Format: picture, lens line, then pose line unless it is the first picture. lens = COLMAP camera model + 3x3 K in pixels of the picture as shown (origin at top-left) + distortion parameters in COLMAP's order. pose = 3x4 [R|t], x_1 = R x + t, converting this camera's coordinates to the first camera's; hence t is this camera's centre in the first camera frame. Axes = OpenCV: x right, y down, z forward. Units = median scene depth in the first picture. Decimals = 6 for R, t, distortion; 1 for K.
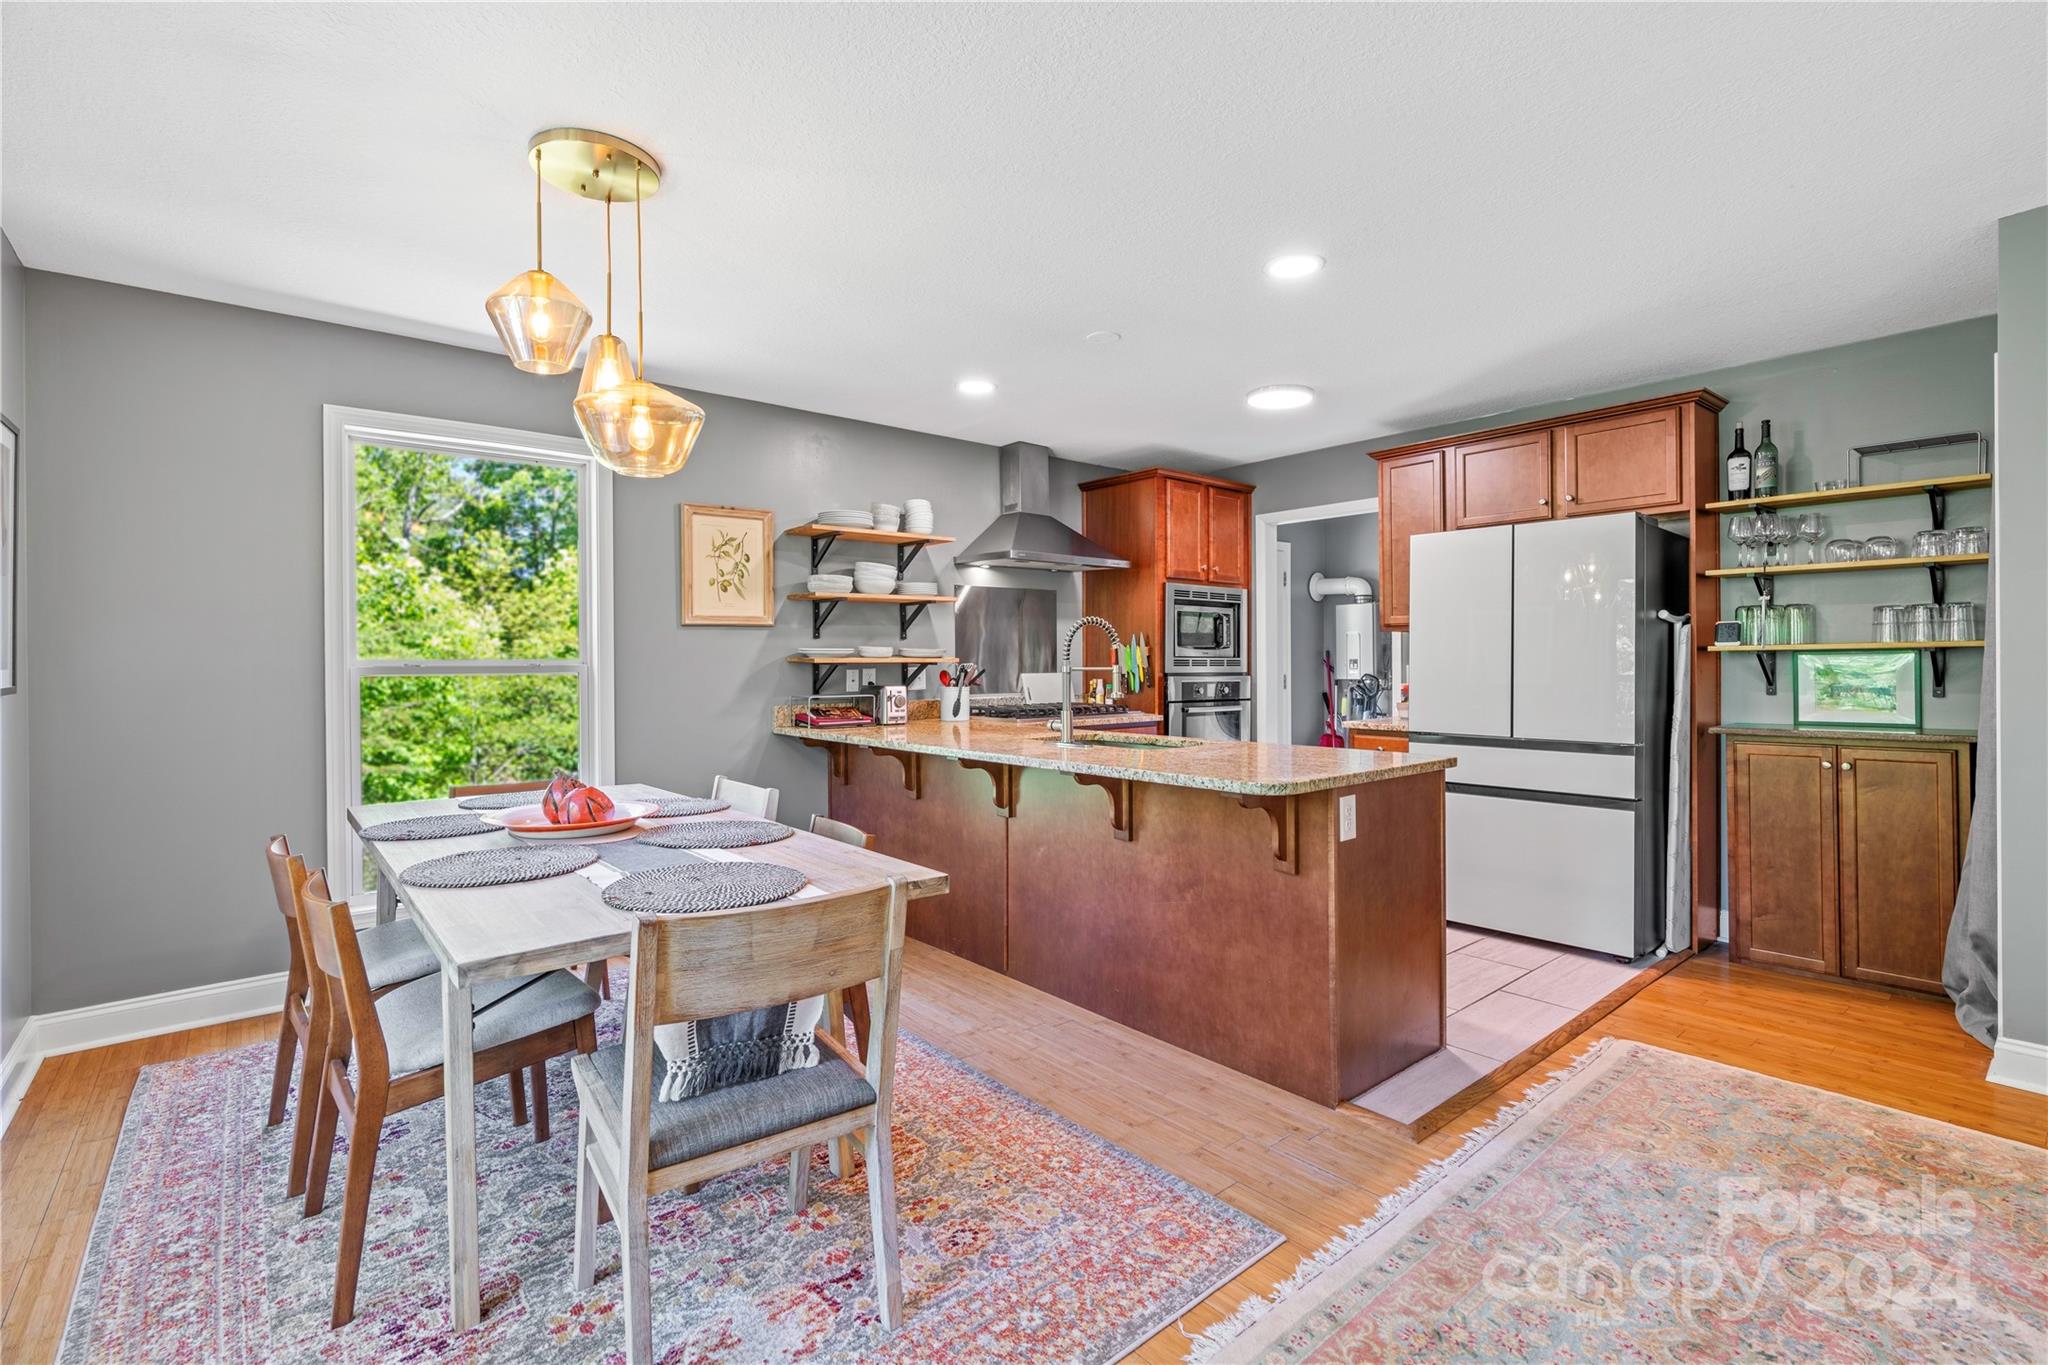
lens RADIAL K [[914.4, 0, 1031.3], [0, 914.4, 663.5], [0, 0, 1]] dist [-0.002215, 0.000624]
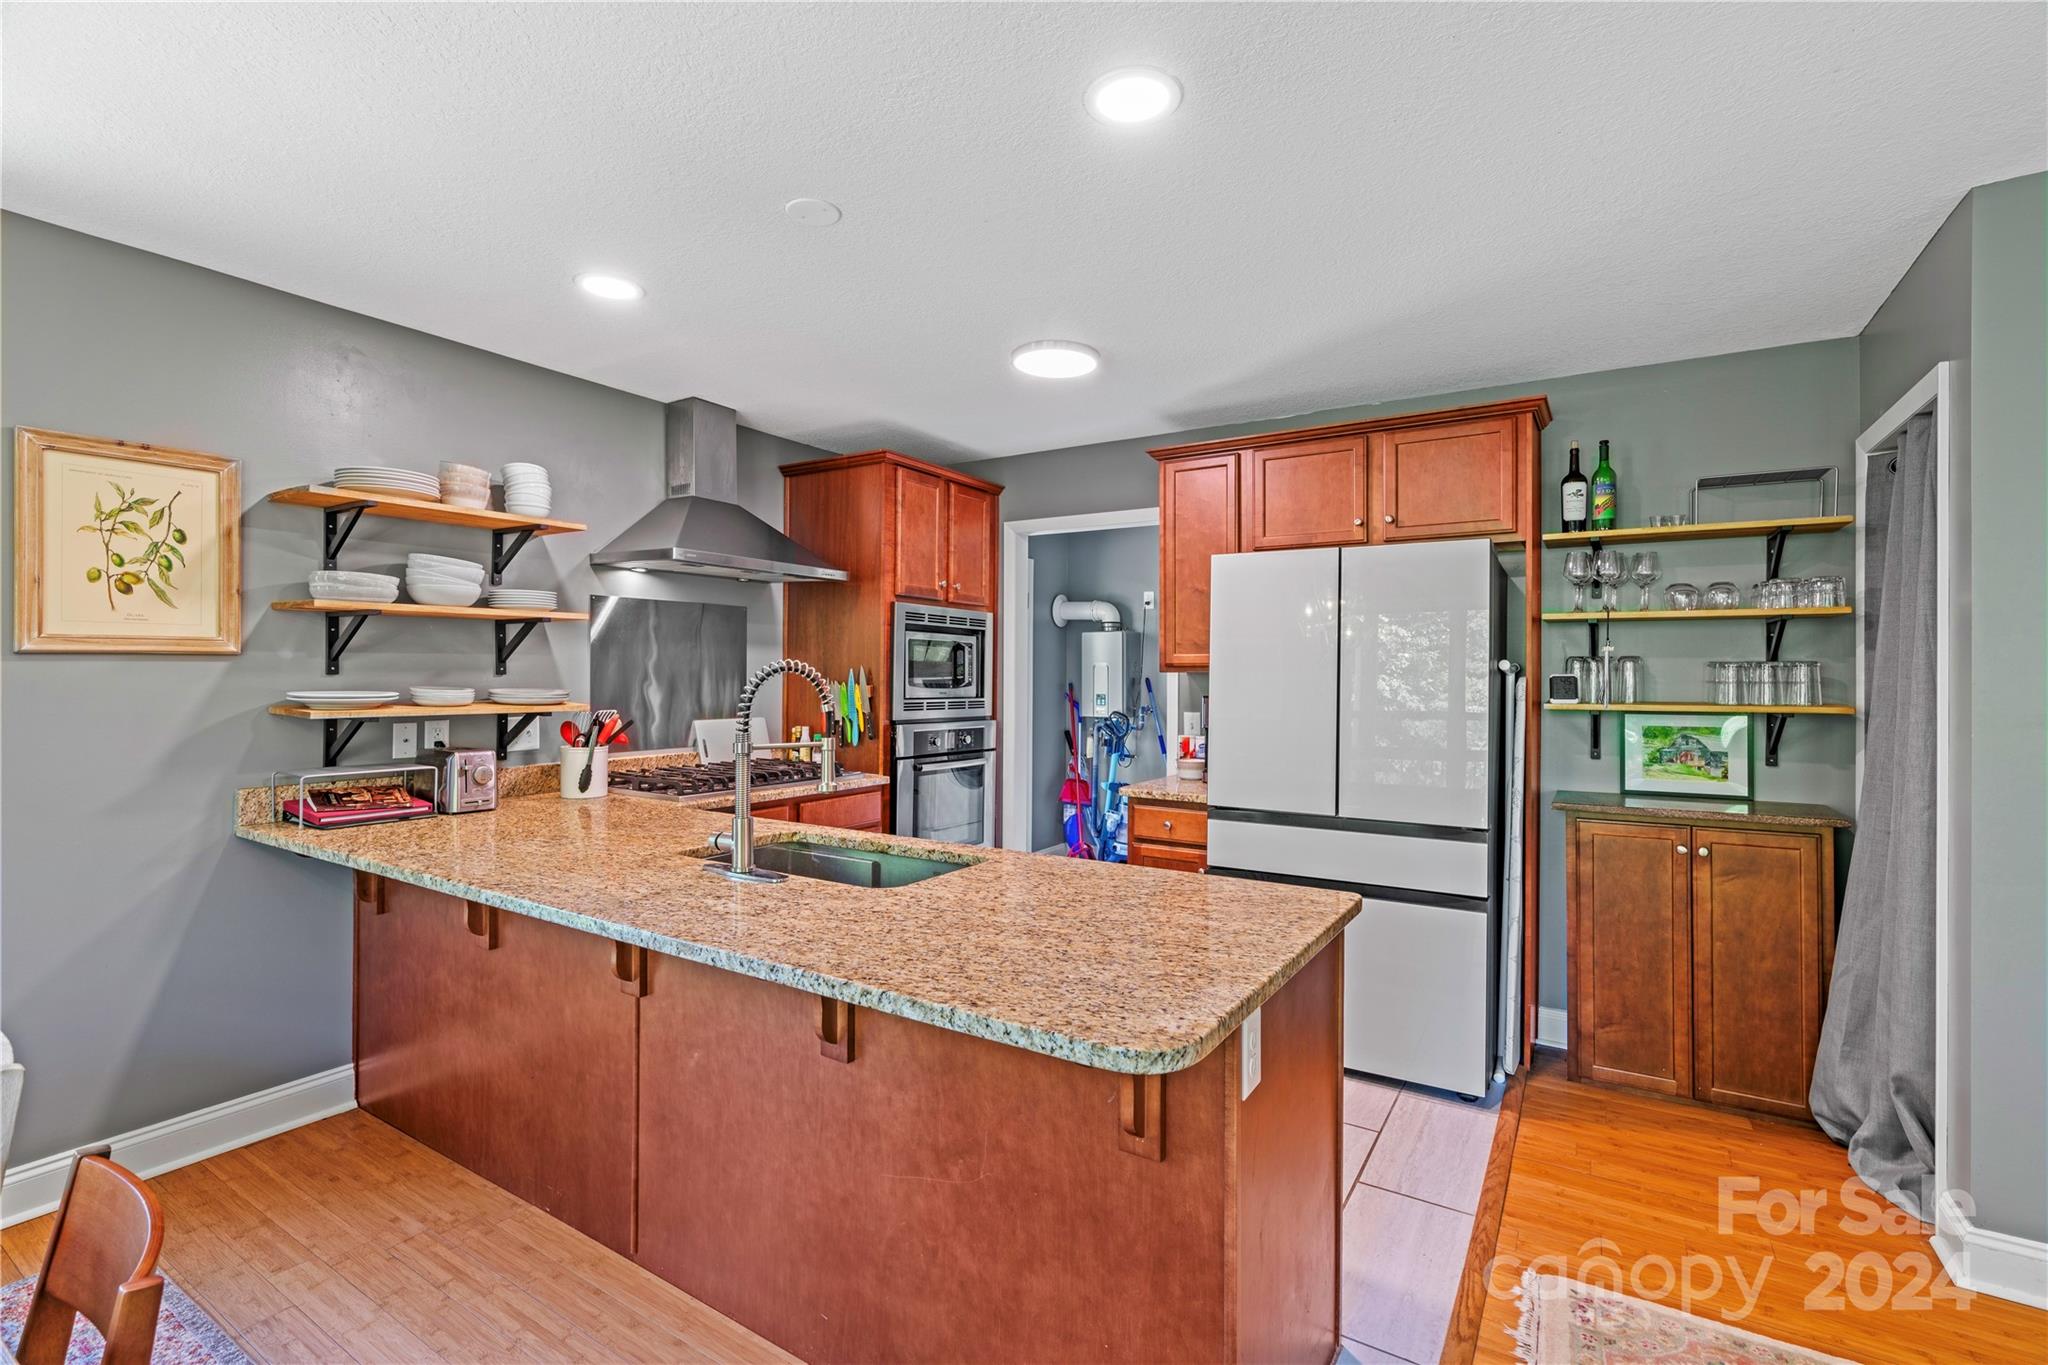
lens RADIAL K [[907.0, 0, 1017.8], [0, 907.0, 675.2], [0, 0, 1]] dist [-0.004295, 0.000641]
pose [[0.955262, 0.011494, 0.295537, 0.028653], [-0.011334, 0.999933, -0.002252, -0.035081], [-0.295543, -0.001198, 0.955329, 0.322602]]
